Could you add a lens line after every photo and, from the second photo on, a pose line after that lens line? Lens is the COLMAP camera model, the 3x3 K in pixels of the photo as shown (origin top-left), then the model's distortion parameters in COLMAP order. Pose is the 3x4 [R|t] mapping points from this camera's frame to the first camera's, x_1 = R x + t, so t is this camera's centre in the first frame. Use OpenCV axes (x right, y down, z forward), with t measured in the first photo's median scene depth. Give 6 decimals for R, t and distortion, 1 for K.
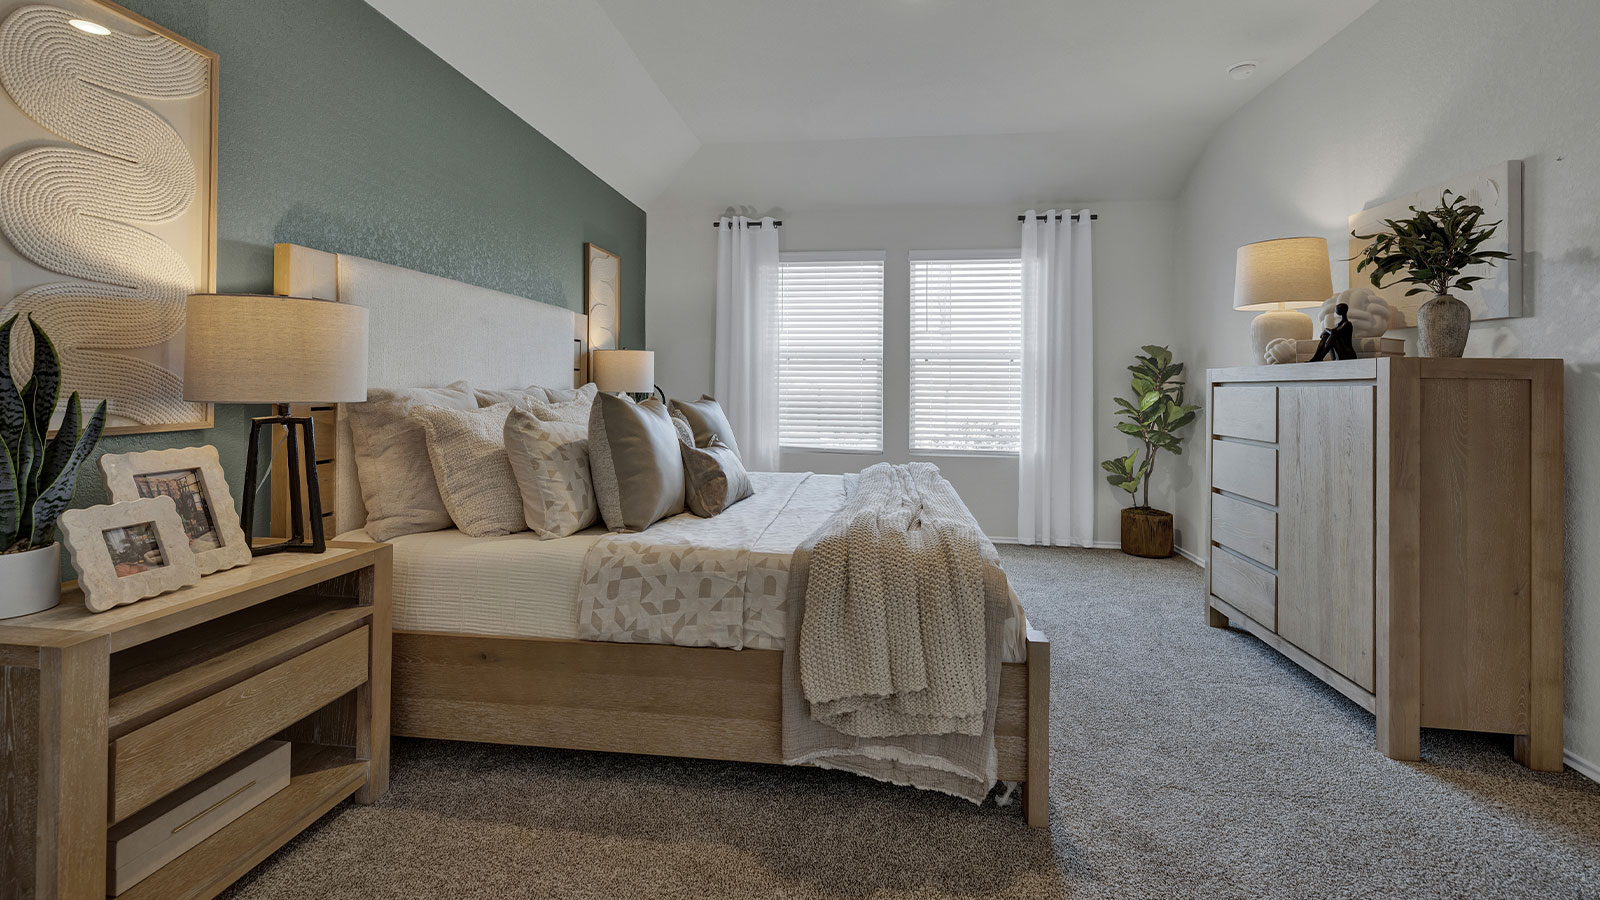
lens RADIAL K [[679.3, 0, 797.3], [0, 679.3, 378.8], [0, 0, 1]] dist [0.001562, 0.000081]
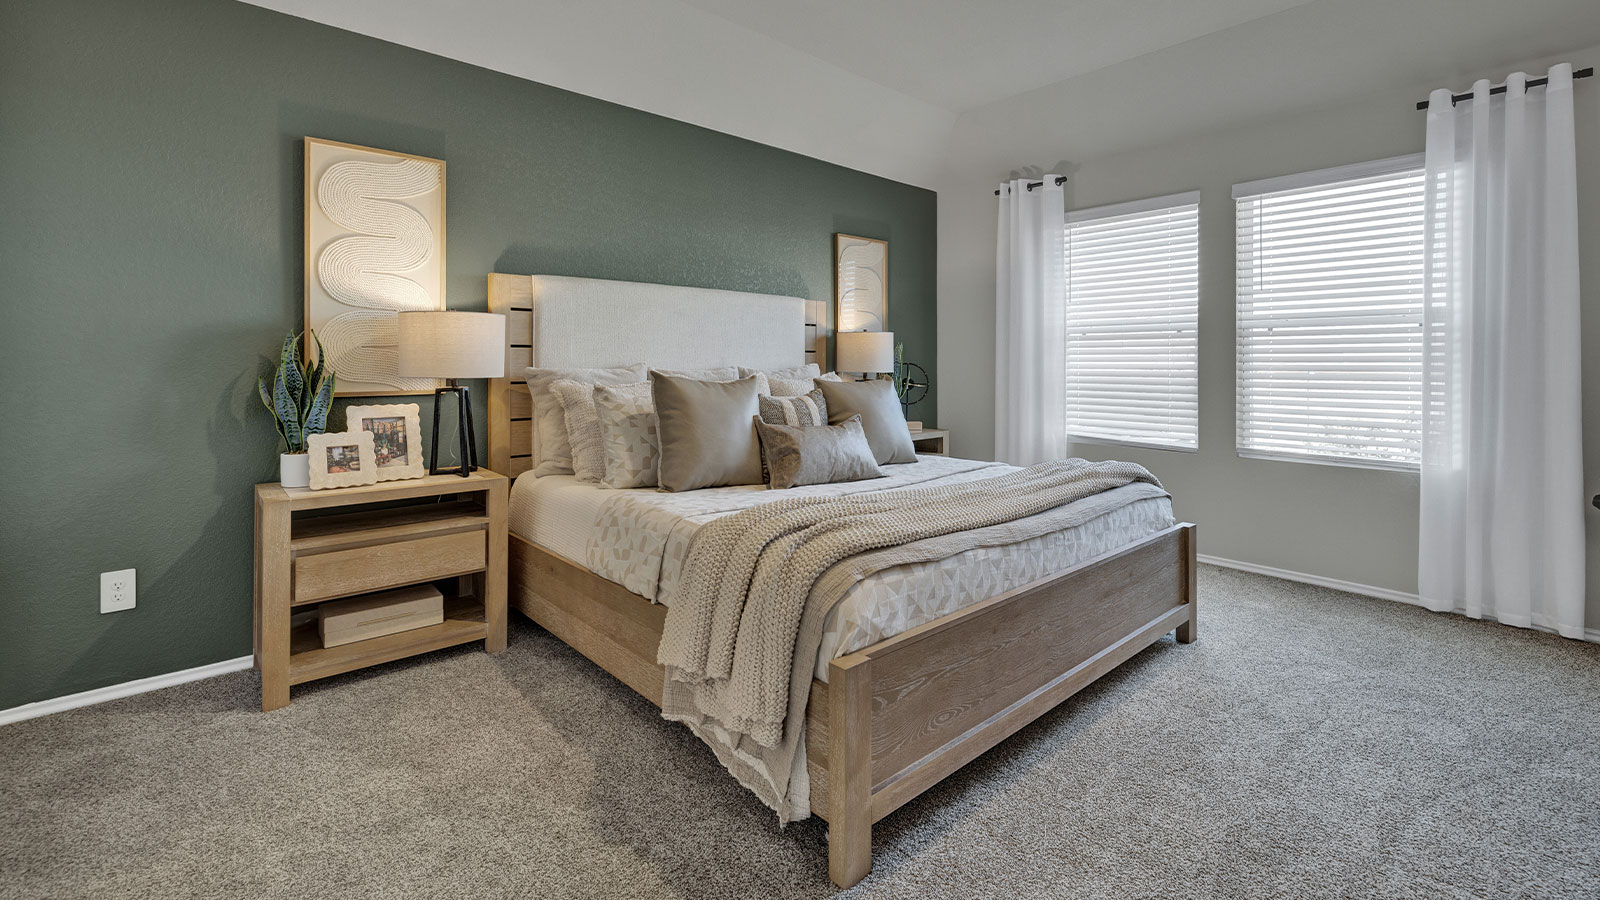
lens RADIAL K [[686.3, 0, 788.3], [0, 686.3, 360.1], [0, 0, 1]] dist [0.003676, 0.000309]
pose [[0.762006, -0.009666, -0.647497, 0.685227], [0.010645, 0.999940, -0.002399, 0.004752], [0.647482, -0.005065, 0.762064, 0.242712]]
